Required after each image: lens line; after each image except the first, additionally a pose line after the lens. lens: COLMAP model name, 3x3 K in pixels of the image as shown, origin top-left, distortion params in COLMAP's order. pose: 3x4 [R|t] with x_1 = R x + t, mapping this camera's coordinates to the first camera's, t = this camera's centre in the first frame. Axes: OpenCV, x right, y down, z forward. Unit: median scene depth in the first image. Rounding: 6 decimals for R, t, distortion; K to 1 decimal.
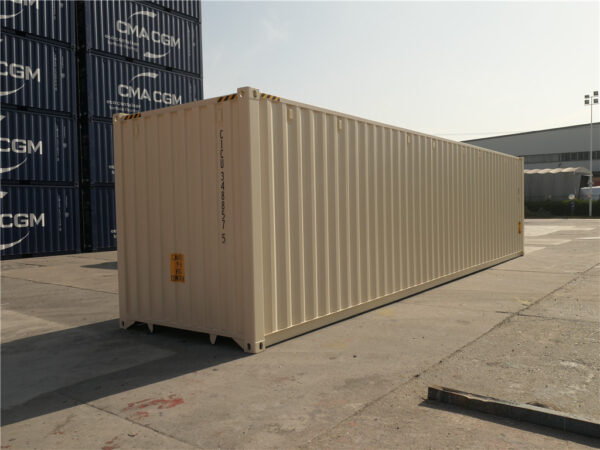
lens RADIAL K [[528.1, 0, 301.7], [0, 528.1, 227.0], [0, 0, 1]] dist [-0.025650, 0.006095]
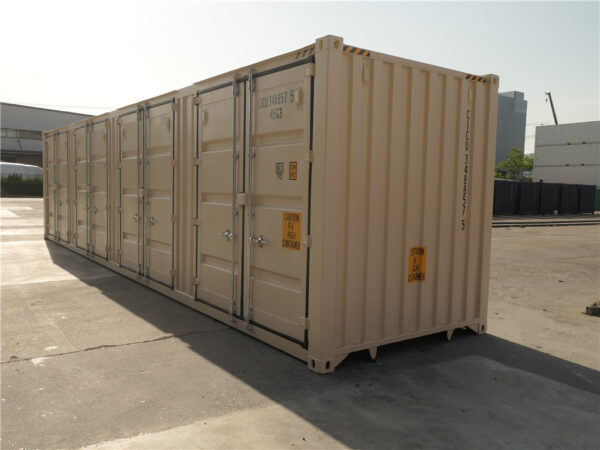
lens RADIAL K [[528.1, 0, 301.7], [0, 528.1, 227.0], [0, 0, 1]] dist [-0.025650, 0.006095]
pose [[0.304396, -0.043723, 0.951541, -1.077472], [0.003908, 0.998995, 0.044653, -0.017121], [-0.952537, -0.009874, 0.304261, 0.936901]]
